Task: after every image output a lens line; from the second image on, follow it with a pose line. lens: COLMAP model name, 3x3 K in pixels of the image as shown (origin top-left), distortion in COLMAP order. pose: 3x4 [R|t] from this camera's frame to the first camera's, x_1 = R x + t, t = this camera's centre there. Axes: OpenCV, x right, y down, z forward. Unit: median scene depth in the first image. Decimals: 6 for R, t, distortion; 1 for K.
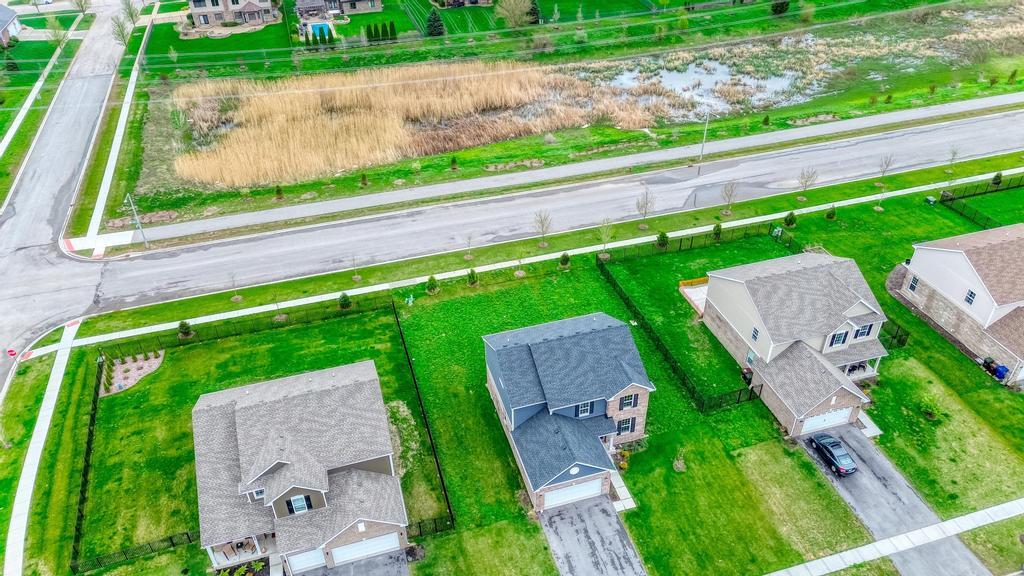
lens RADIAL K [[724.3, 0, 512.0], [0, 724.3, 288.0], [0, 0, 1]] dist [0.074418, -0.071504]
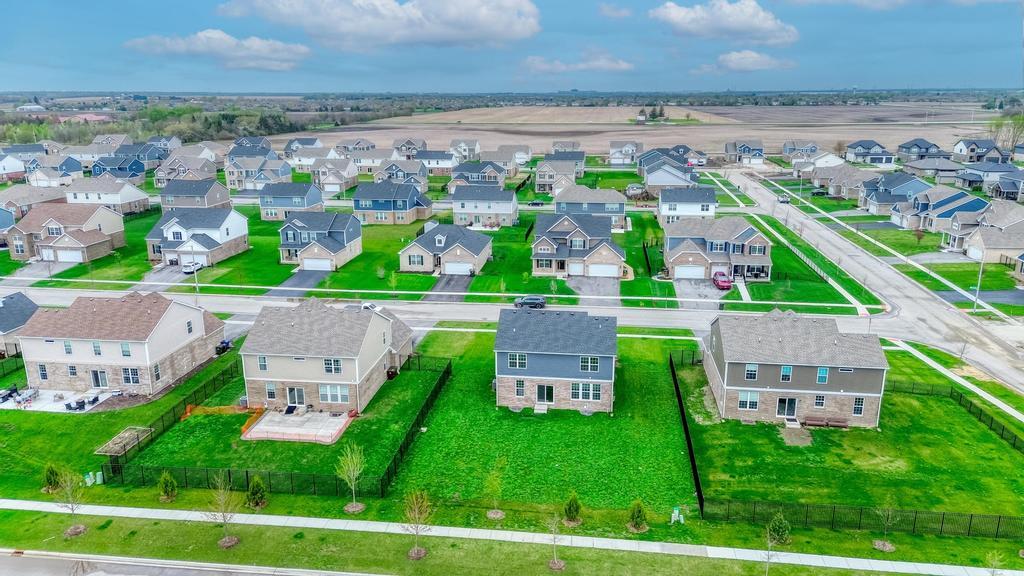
lens RADIAL K [[724.3, 0, 512.0], [0, 724.3, 288.0], [0, 0, 1]] dist [0.074418, -0.071504]
pose [[-0.912402, -0.087848, 0.399756, -0.331333], [0.256358, 0.638724, 0.725473, -0.836307], [-0.319065, 0.764404, -0.560253, 1.652191]]
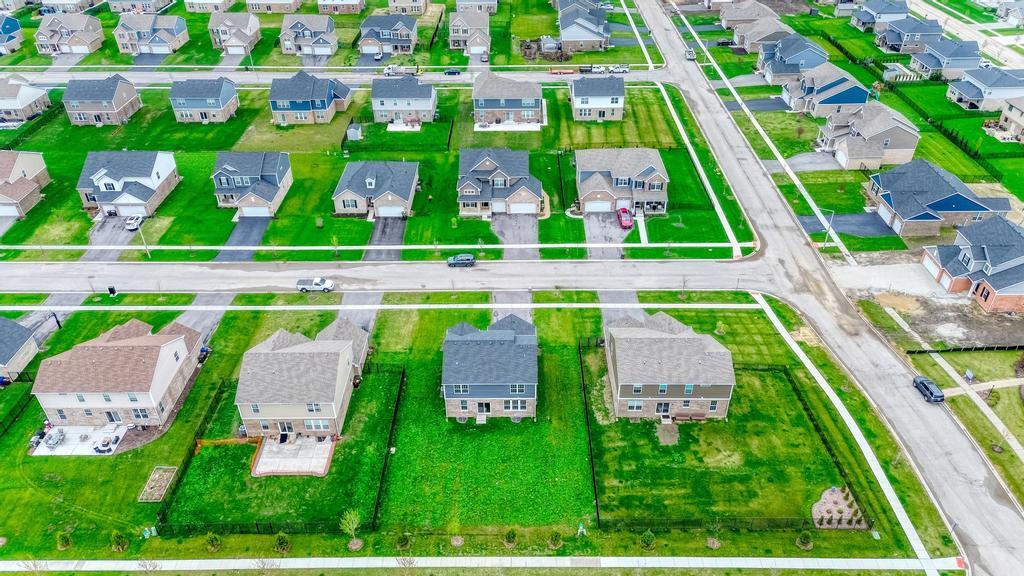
lens RADIAL K [[724.3, 0, 512.0], [0, 724.3, 288.0], [0, 0, 1]] dist [0.074418, -0.071504]
pose [[-0.955331, -0.146049, 0.256928, -0.335465], [0.194719, 0.342931, 0.918957, -1.317887], [-0.222322, 0.927937, -0.299174, 1.324619]]
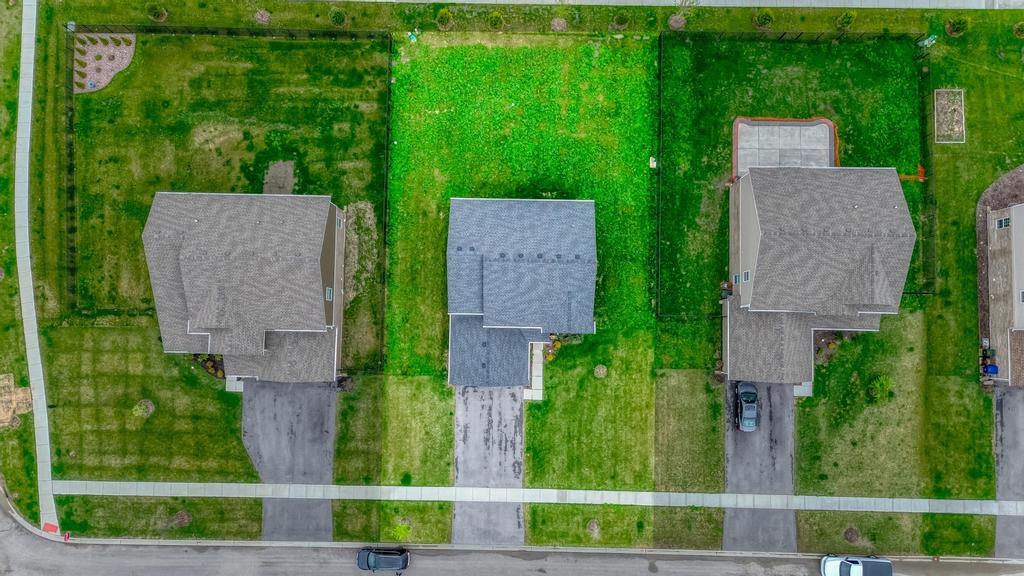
lens RADIAL K [[724.3, 0, 512.0], [0, 724.3, 288.0], [0, 0, 1]] dist [0.074418, -0.071504]
pose [[0.951991, 0.305962, -0.009993, 0.079161], [-0.186625, 0.605934, 0.773315, -0.614767], [0.242660, -0.734324, 0.633944, 0.384017]]
